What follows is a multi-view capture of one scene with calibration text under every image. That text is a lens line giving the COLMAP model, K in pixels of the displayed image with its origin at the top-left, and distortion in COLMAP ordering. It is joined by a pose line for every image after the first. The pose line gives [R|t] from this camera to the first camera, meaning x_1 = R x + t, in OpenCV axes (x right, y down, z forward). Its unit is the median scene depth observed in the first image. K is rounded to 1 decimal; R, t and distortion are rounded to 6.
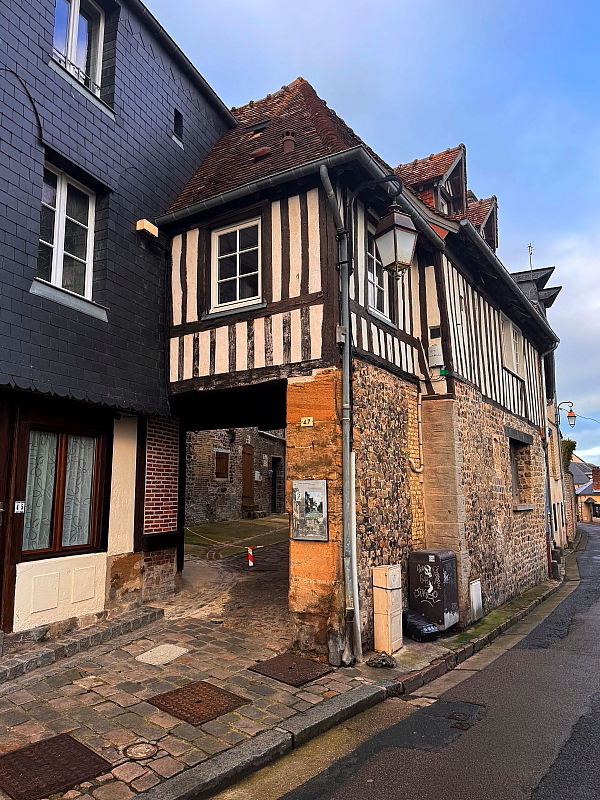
lens RADIAL K [[570.4, 0, 300.0], [0, 570.4, 400.0], [0, 0, 1]] dist [0.054476, -0.004532]
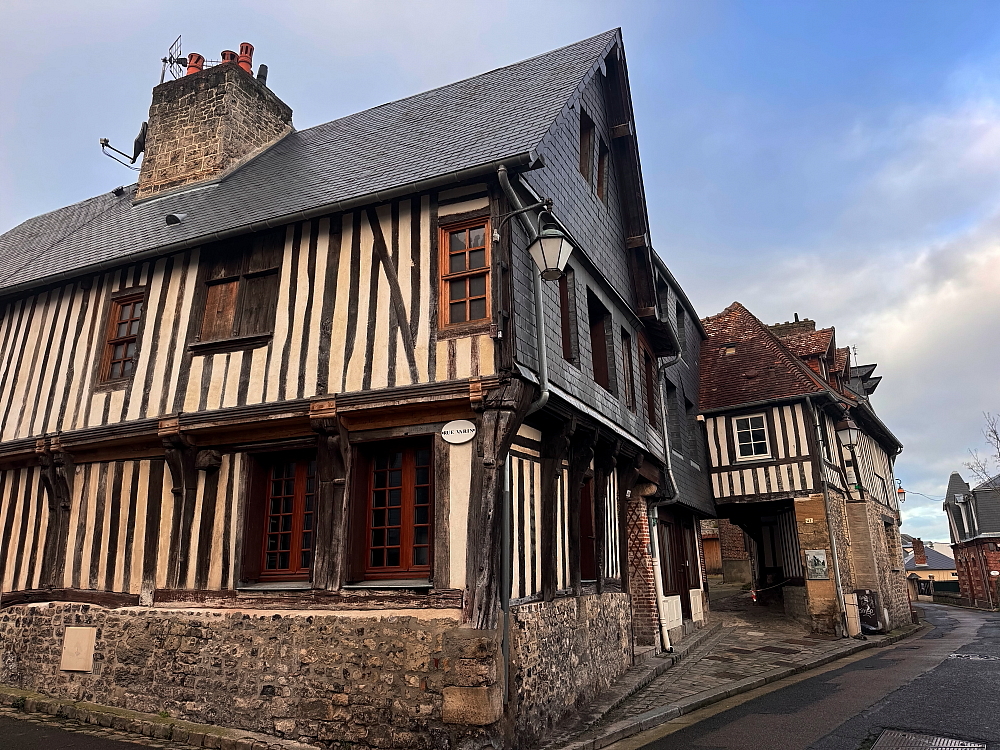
lens RADIAL K [[713.0, 0, 500.0], [0, 713.0, 375.0], [0, 0, 1]] dist [0.054476, -0.004532]
pose [[0.999421, -0.027040, -0.020653, -0.905681], [0.024470, 0.992959, -0.115902, -0.182428], [0.023642, 0.115330, 0.993046, -1.457517]]
